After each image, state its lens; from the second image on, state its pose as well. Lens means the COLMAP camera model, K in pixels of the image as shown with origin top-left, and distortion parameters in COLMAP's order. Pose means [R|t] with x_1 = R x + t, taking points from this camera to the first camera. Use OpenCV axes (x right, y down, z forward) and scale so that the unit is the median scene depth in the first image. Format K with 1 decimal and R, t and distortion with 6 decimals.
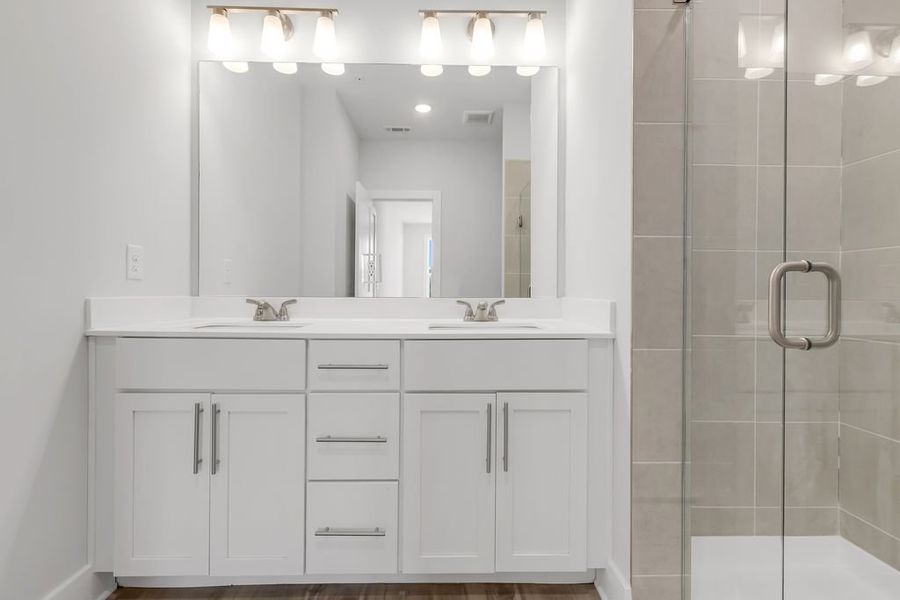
lens RADIAL K [[428.5, 0, 443.3], [0, 428.5, 291.9], [0, 0, 1]] dist [0.002916, -0.001047]
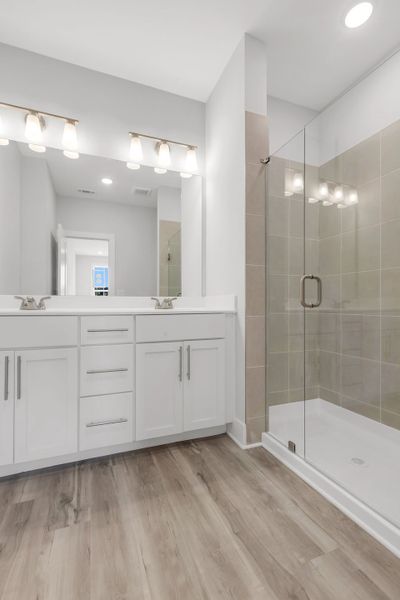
lens RADIAL K [[285.7, 0, 203.6], [0, 285.7, 303.6], [0, 0, 1]] dist [0.002916, -0.001047]
pose [[0.930367, -0.002976, 0.366617, -0.238090], [0.005345, 0.999971, -0.005448, 0.061506], [-0.366590, 0.007029, 0.930356, -0.226810]]
